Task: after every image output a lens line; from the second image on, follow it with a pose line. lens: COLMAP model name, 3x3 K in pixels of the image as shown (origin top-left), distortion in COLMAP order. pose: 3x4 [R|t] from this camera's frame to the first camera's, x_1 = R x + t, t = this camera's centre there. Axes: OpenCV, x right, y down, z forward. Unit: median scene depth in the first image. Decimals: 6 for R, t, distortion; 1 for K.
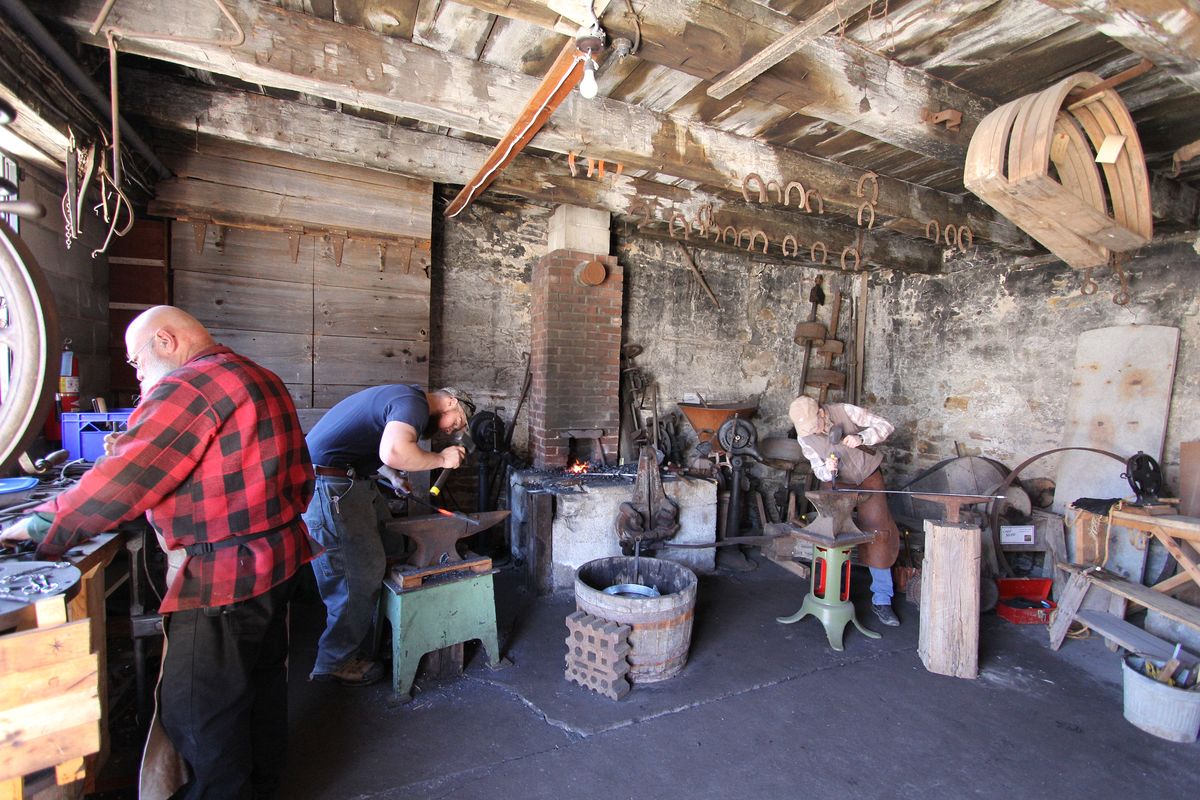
lens RADIAL K [[569.4, 0, 600.0], [0, 569.4, 400.0], [0, 0, 1]] dist [-0.000916, -0.000094]
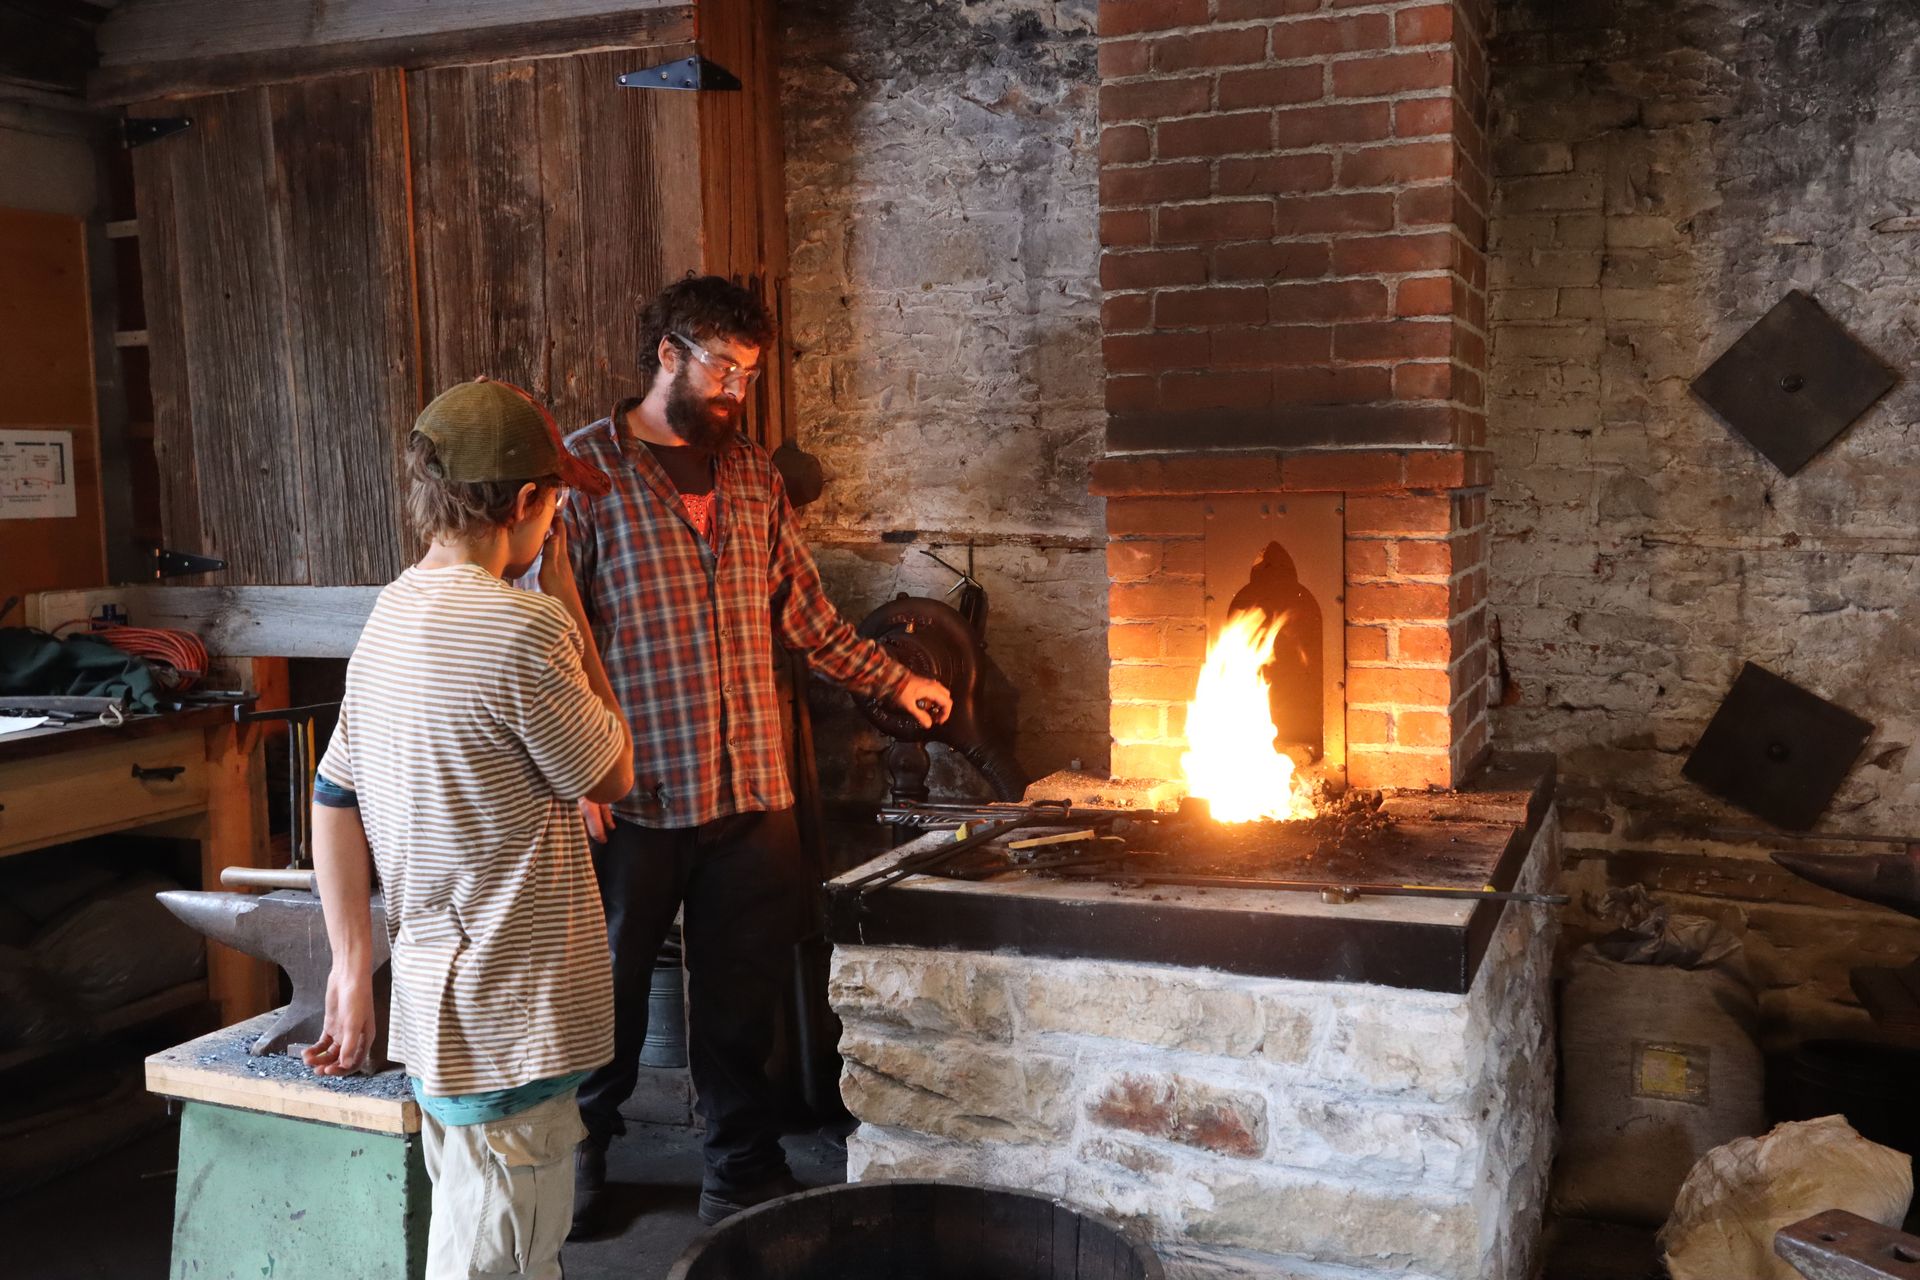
lens RADIAL K [[1867.0, 0, 957.3], [0, 1867.0, 616.0], [0, 0, 1]] dist [0.009959, 0.016006]
pose [[0.667032, 0.017475, -0.744824, 0.511197], [0.012308, 0.999330, 0.034469, -0.002106], [0.744927, -0.032159, 0.666370, 0.459160]]
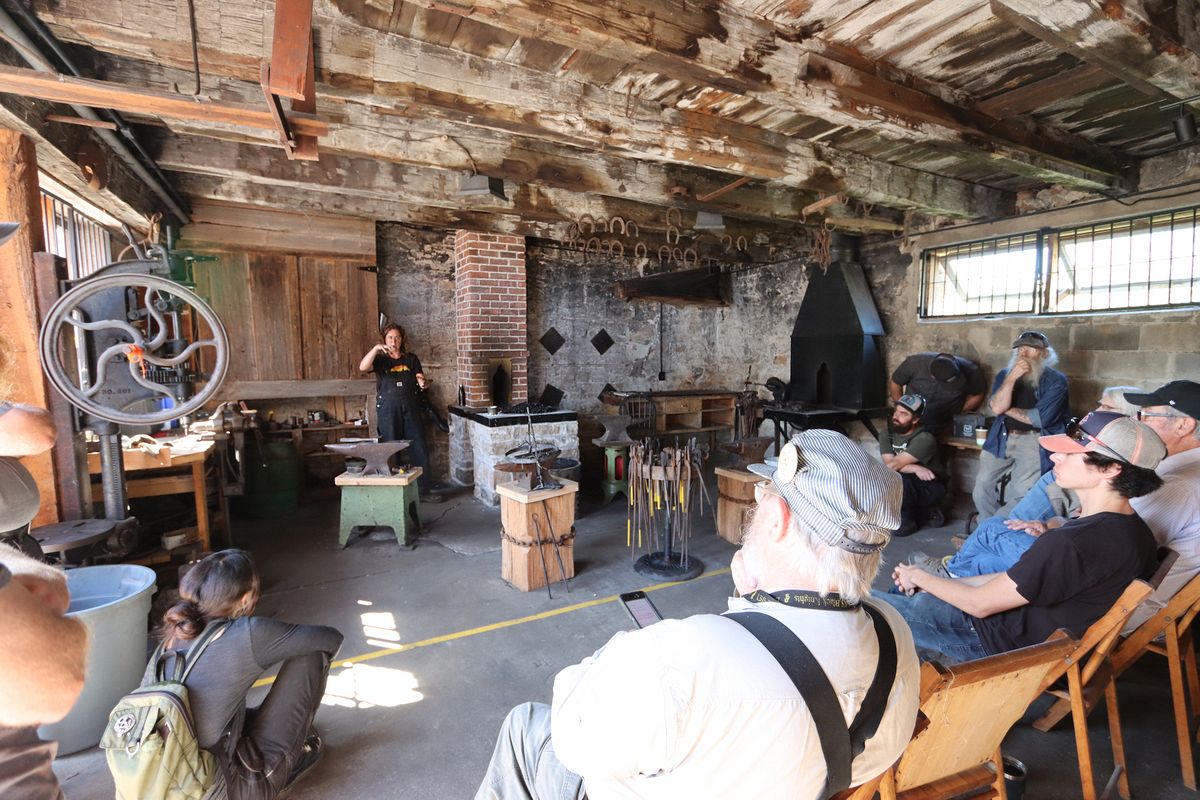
lens RADIAL K [[573.0, 0, 600.0], [0, 573.0, 400.0], [0, 0, 1]] dist [-0.010407, -0.000526]
pose [[0.997944, -0.038449, 0.051268, 0.165417], [0.035672, 0.997902, 0.054024, 0.014892], [-0.053238, -0.052084, 0.997223, -0.444271]]
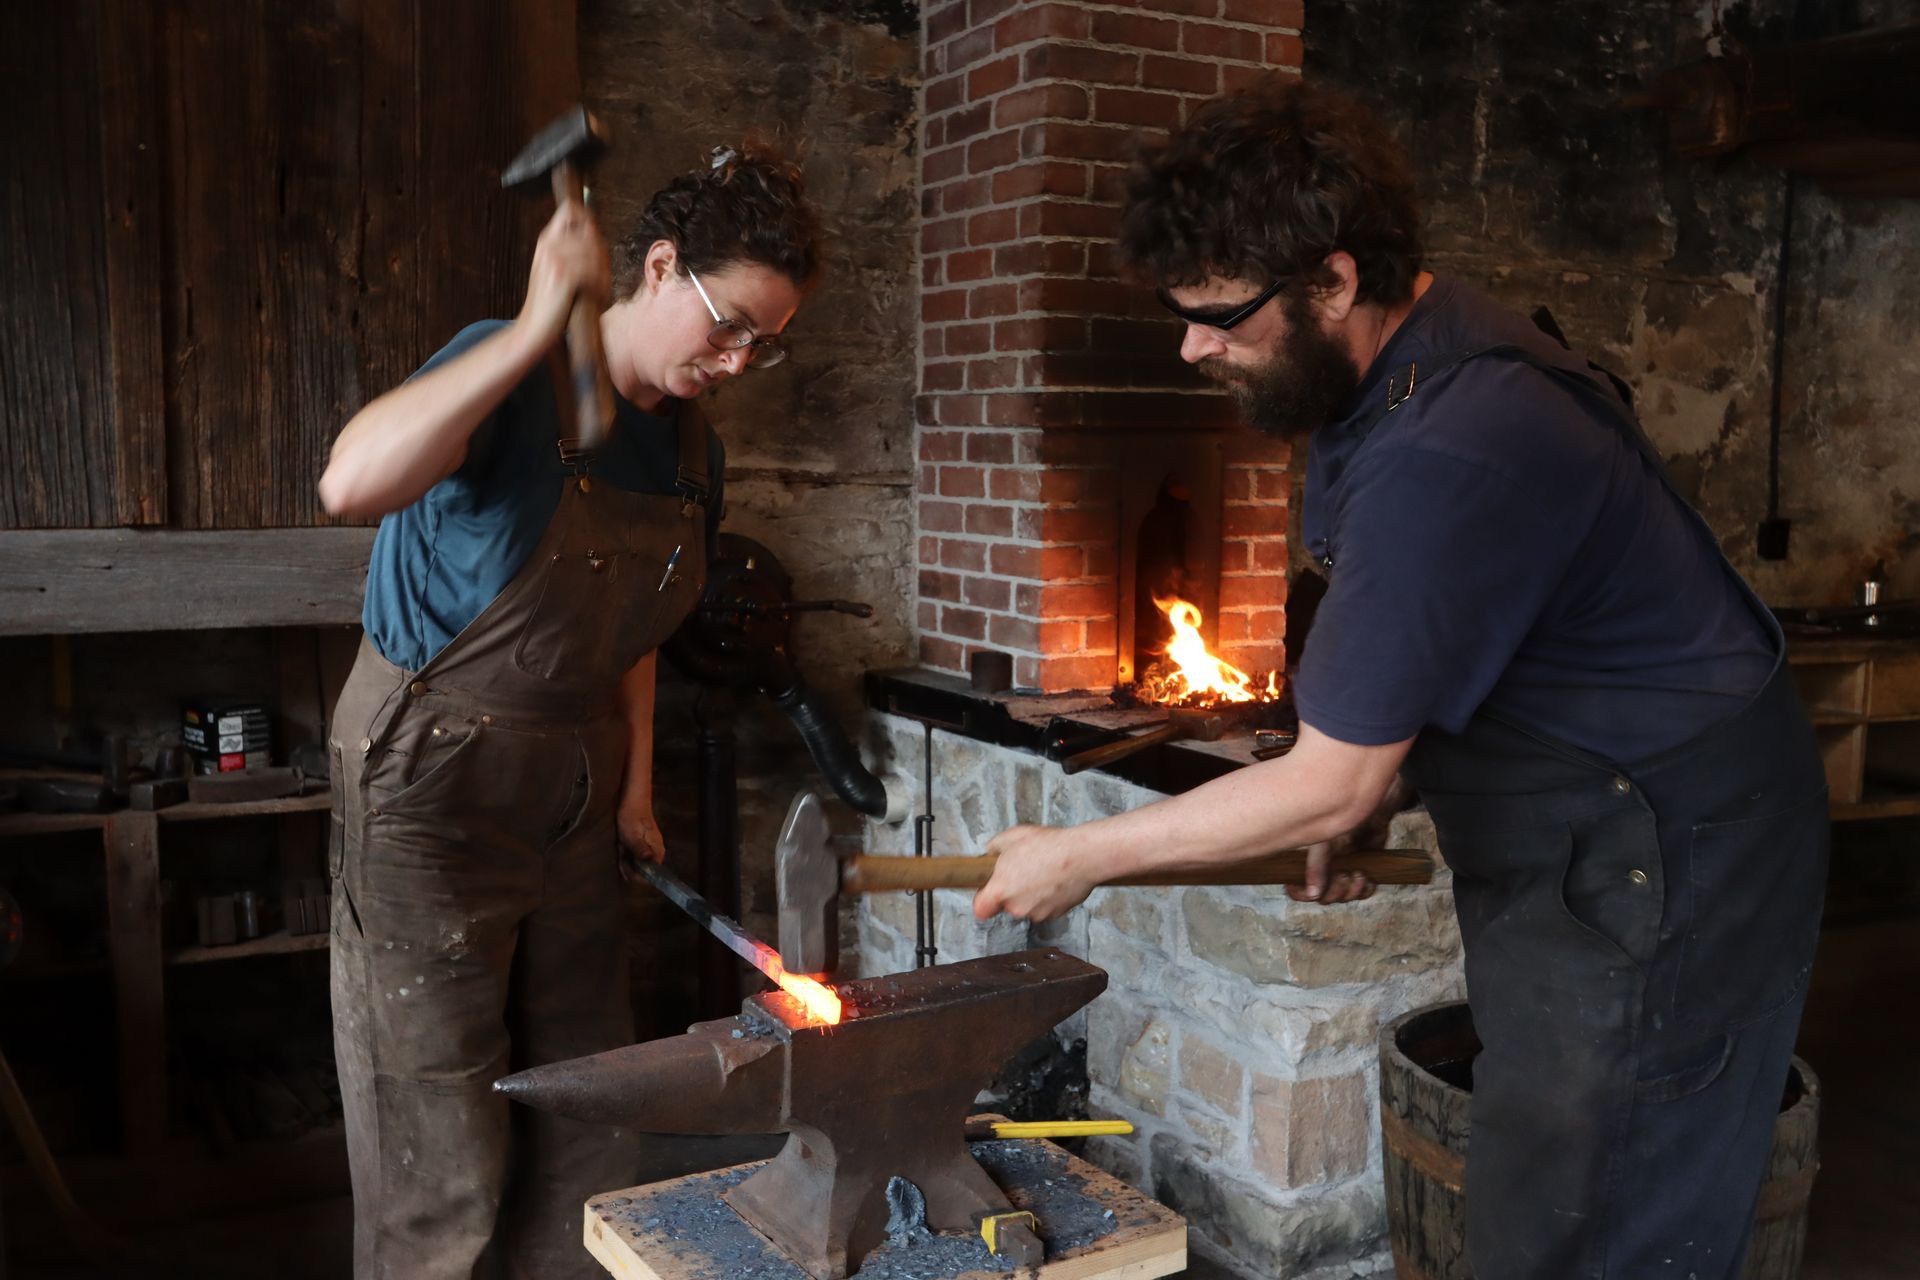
lens RADIAL K [[1867.0, 0, 957.3], [0, 1867.0, 616.0], [0, 0, 1]] dist [0.009959, 0.016006]
pose [[0.998975, -0.023056, 0.038960, -0.170678], [0.020830, 0.998178, 0.056624, 0.013096], [-0.040194, -0.055755, 0.997635, 0.160709]]
